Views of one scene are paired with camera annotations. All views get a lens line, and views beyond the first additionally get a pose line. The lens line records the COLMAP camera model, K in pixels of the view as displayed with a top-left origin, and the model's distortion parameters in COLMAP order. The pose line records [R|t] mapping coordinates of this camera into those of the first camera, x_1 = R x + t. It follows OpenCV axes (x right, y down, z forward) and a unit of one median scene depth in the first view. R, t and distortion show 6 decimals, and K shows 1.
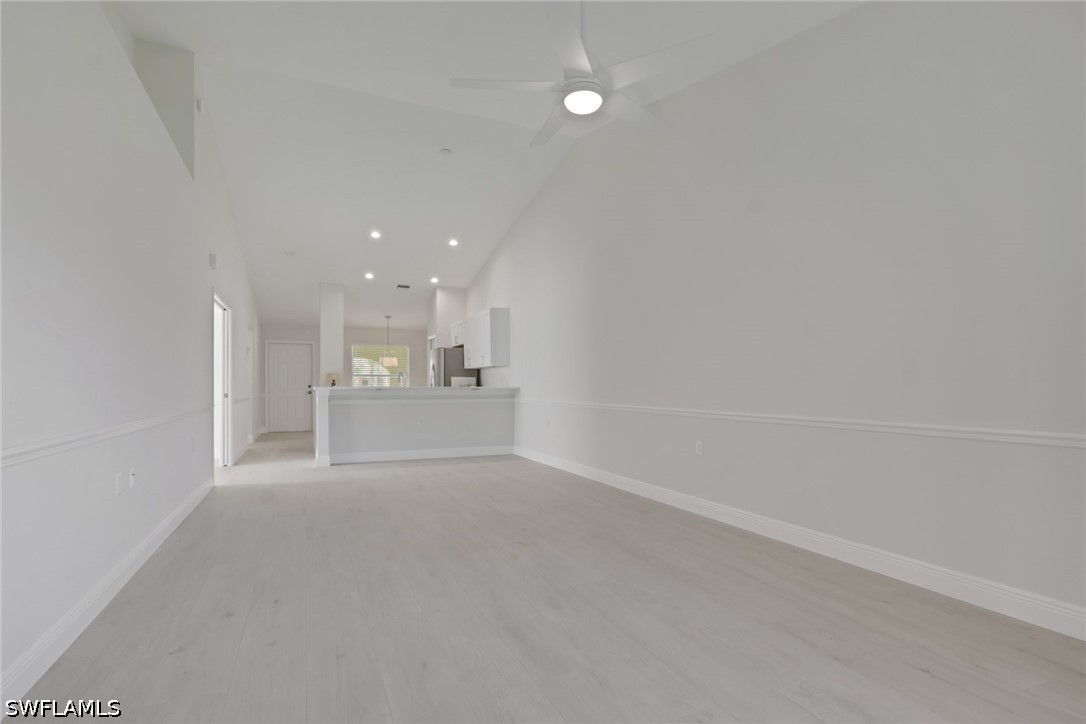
lens RADIAL K [[520.3, 0, 535.7], [0, 520.3, 380.6], [0, 0, 1]] dist [-0.000229, 0.000022]
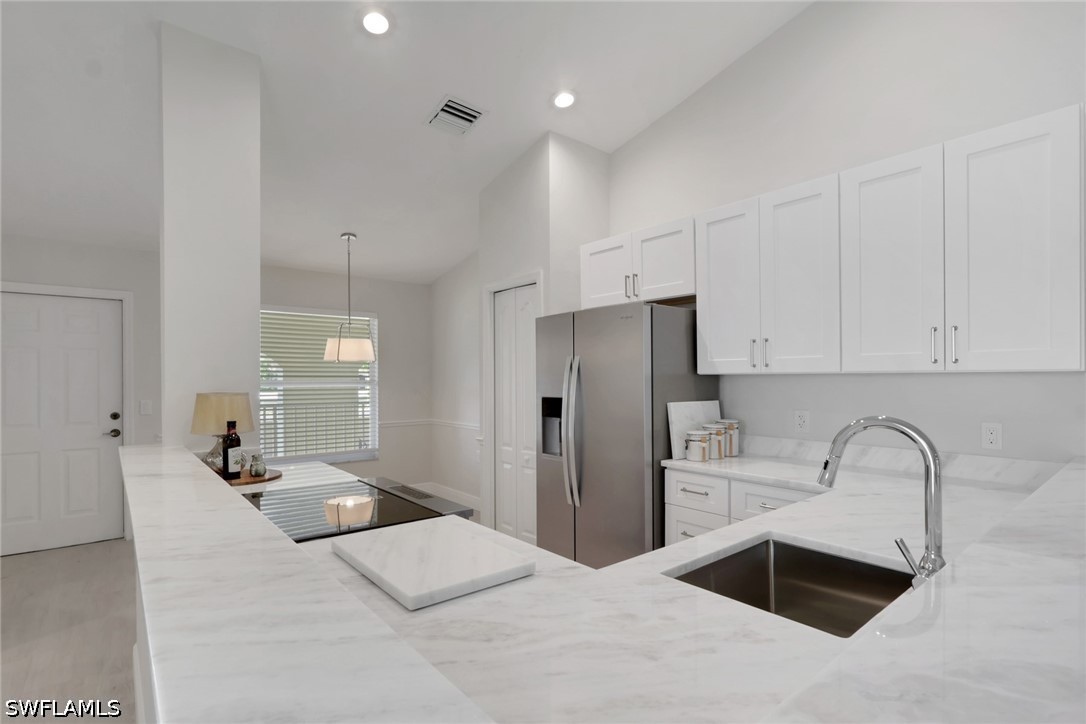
lens RADIAL K [[520.3, 0, 535.7], [0, 520.3, 380.6], [0, 0, 1]] dist [-0.000229, 0.000022]
pose [[0.964603, -0.002793, 0.263692, -0.299181], [-0.000924, 0.999902, 0.013973, -0.022630], [-0.263706, -0.013722, 0.964506, 0.693850]]
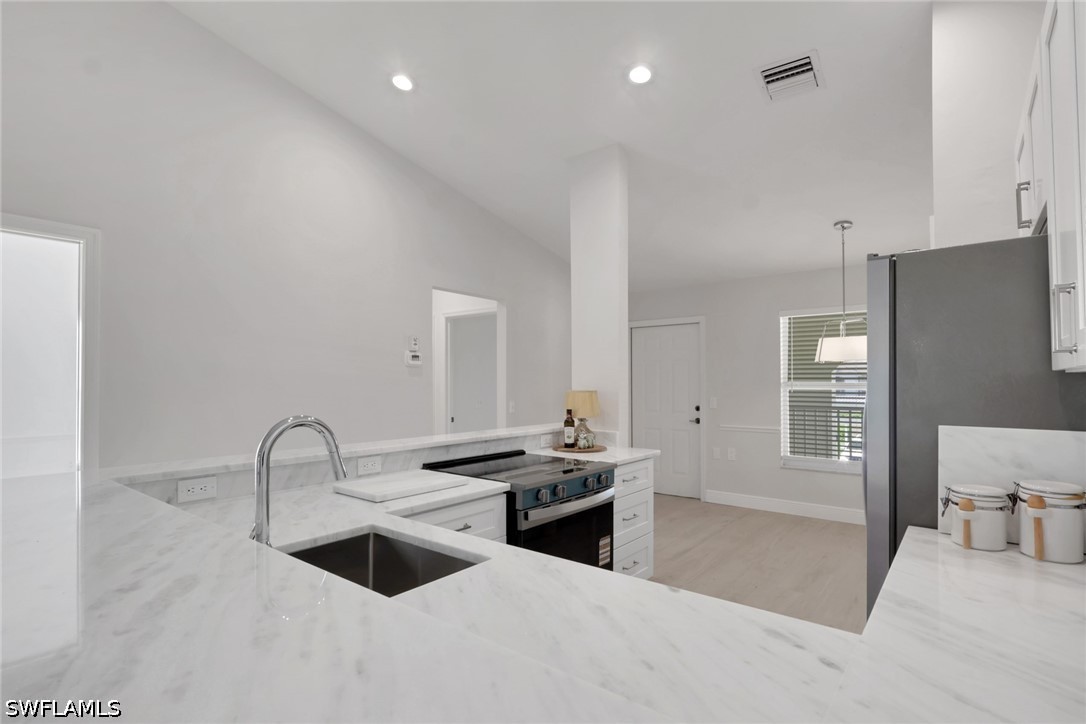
lens RADIAL K [[530.6, 0, 544.0], [0, 530.6, 379.3], [0, 0, 1]] dist [-0.001969, 0.000436]
pose [[0.460051, -0.005035, -0.887878, -0.065992], [0.011295, 0.999936, 0.000181, -0.021677], [0.887821, -0.010112, 0.460078, 0.773248]]
